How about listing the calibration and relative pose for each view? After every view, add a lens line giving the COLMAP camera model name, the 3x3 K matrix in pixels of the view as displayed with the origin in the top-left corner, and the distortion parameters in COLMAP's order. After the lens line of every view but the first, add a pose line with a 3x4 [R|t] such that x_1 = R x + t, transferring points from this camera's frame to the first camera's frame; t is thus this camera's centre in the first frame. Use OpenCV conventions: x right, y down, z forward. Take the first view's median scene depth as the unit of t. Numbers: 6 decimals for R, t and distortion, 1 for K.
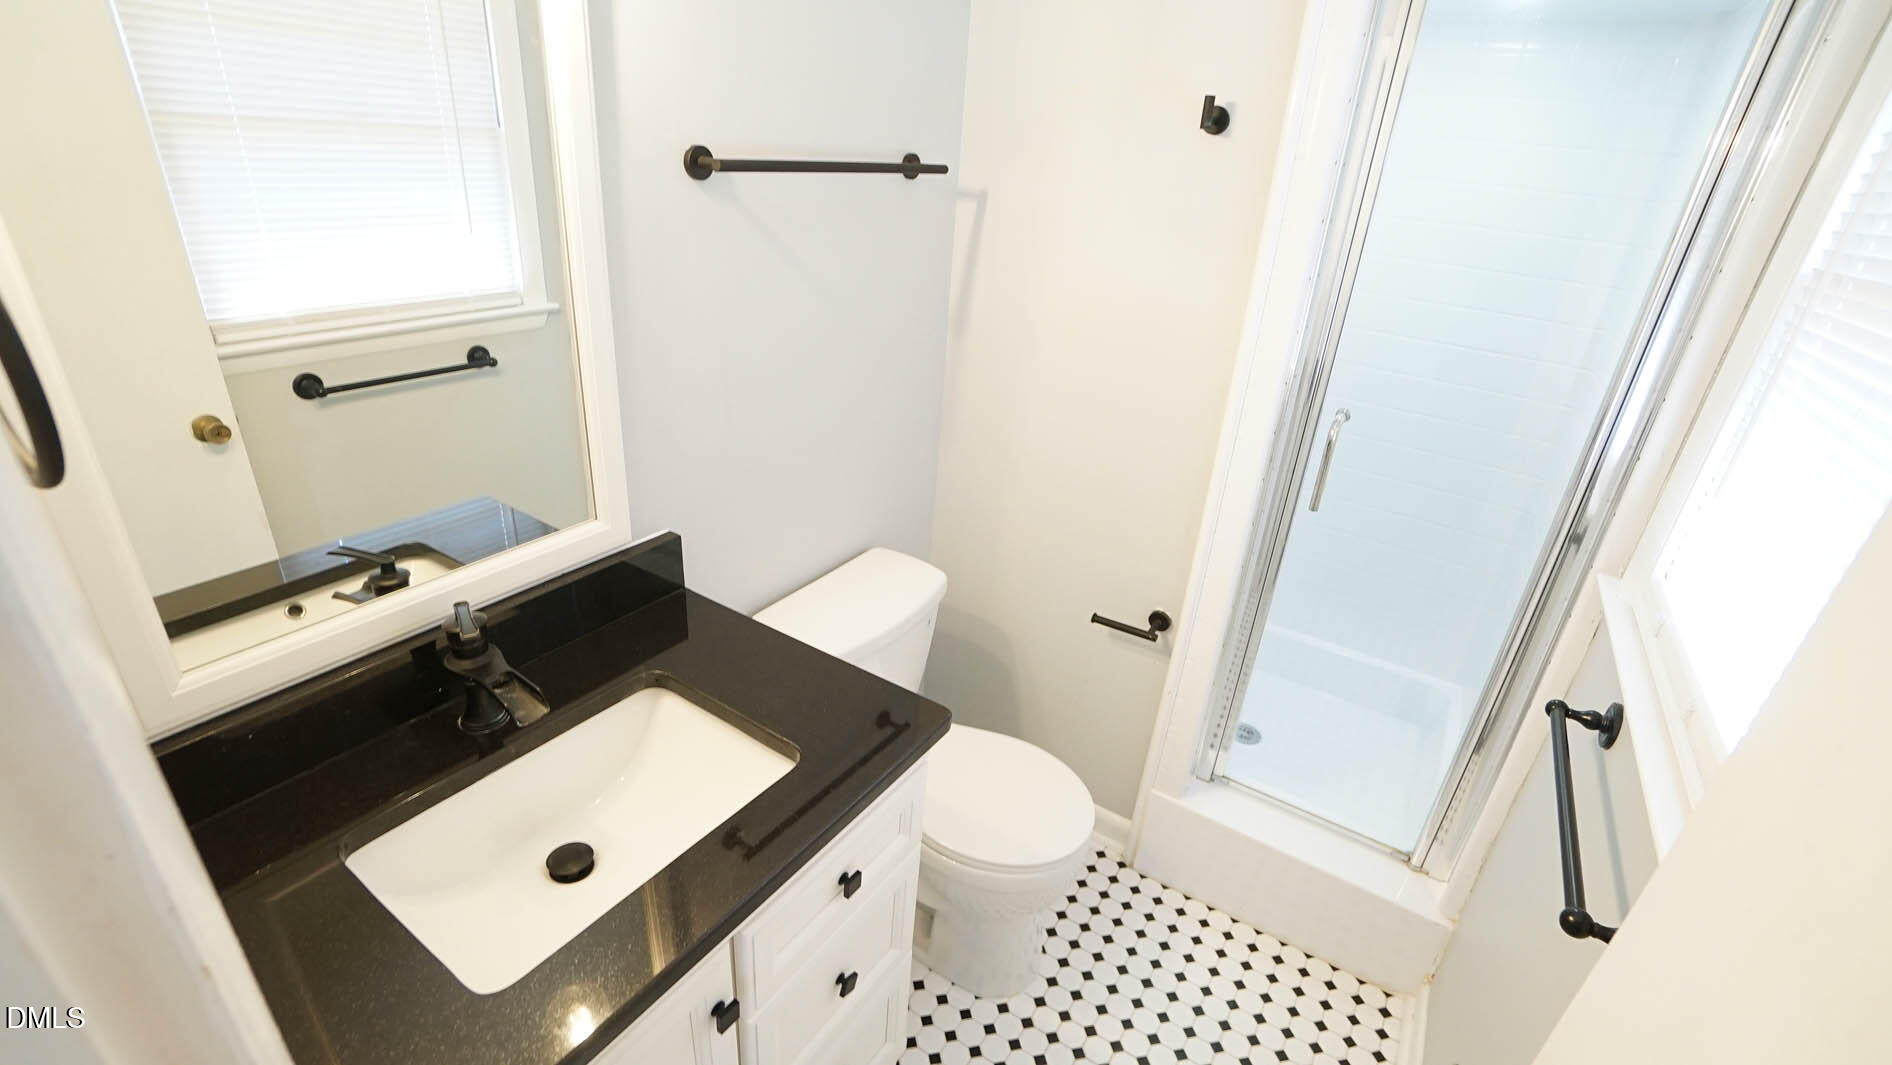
lens RADIAL K [[832.5, 0, 944.6], [0, 832.5, 536.0], [0, 0, 1]] dist [-0.069881, 0.026209]
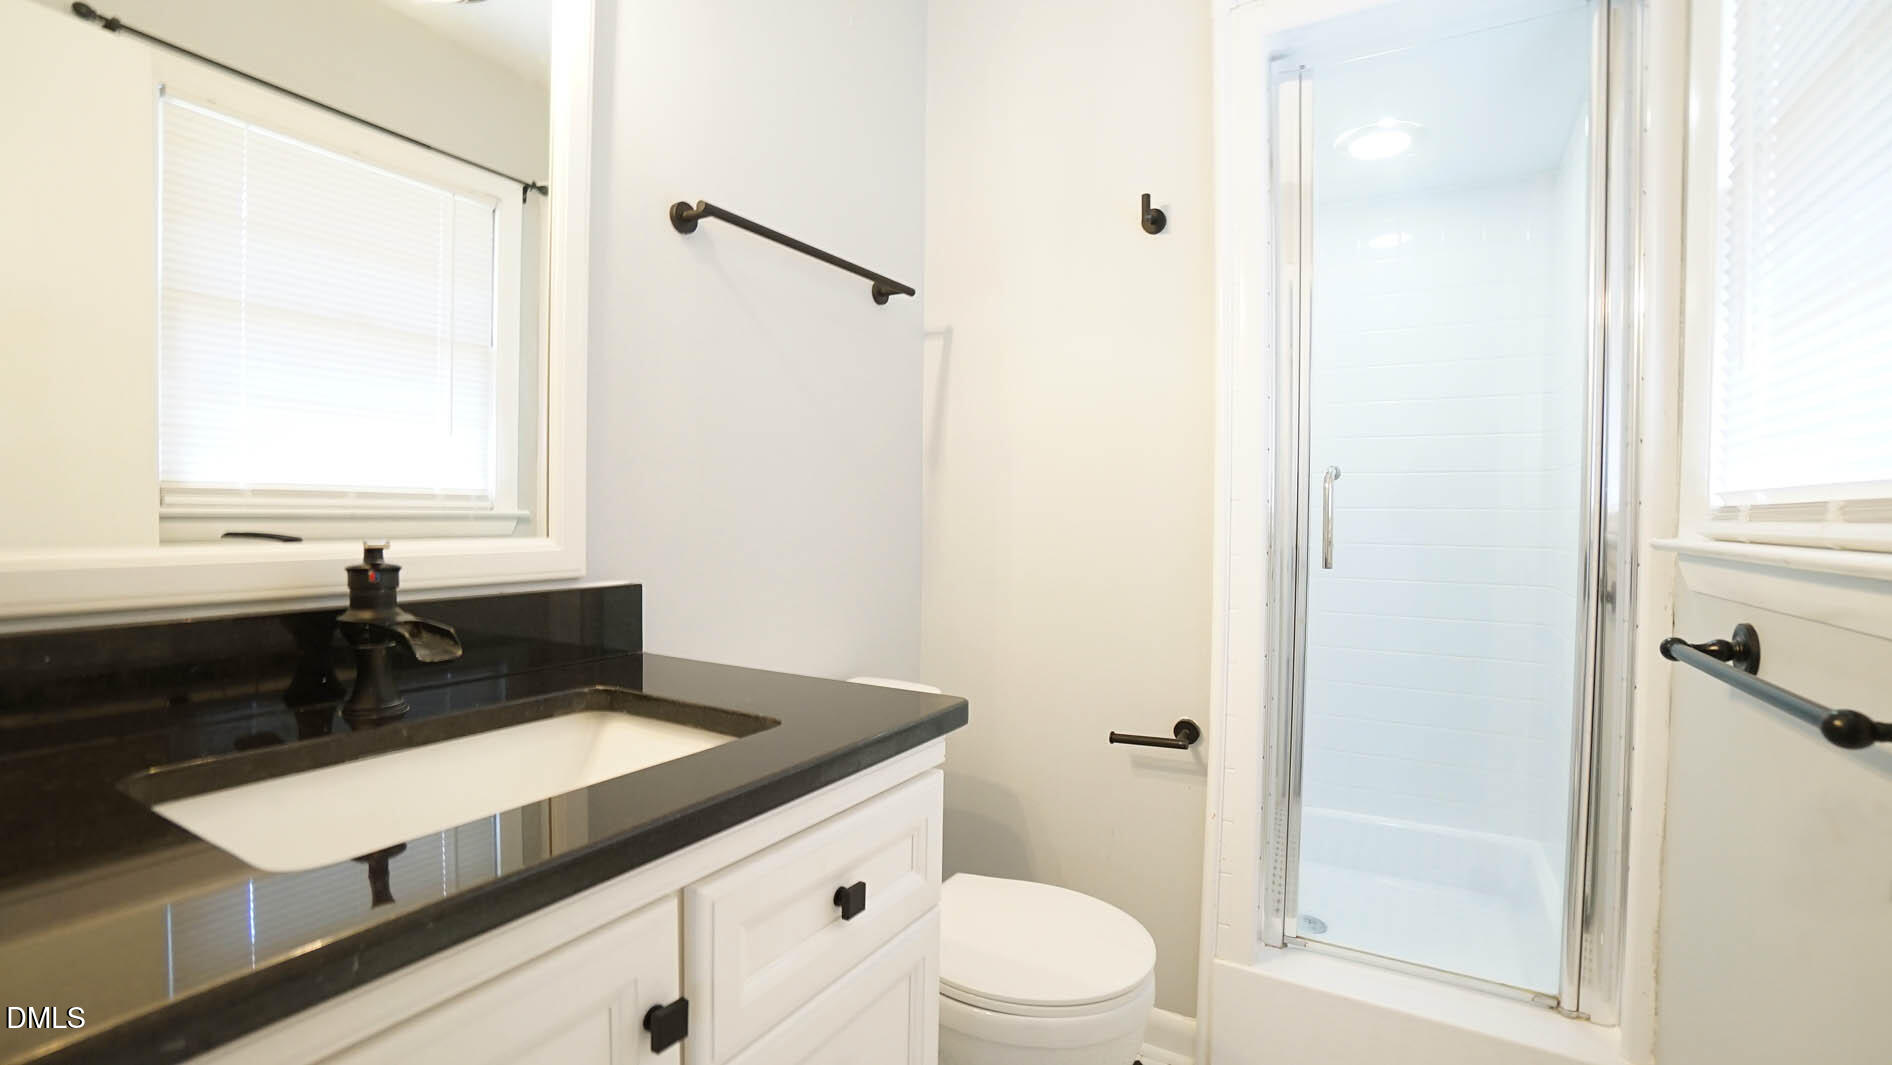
lens RADIAL K [[832.5, 0, 944.6], [0, 832.5, 536.0], [0, 0, 1]] dist [-0.069881, 0.026209]
pose [[0.996859, -0.061178, 0.050290, -0.028256], [0.076289, 0.912254, -0.402458, 0.251620], [-0.021256, 0.405031, 0.914056, 0.124974]]
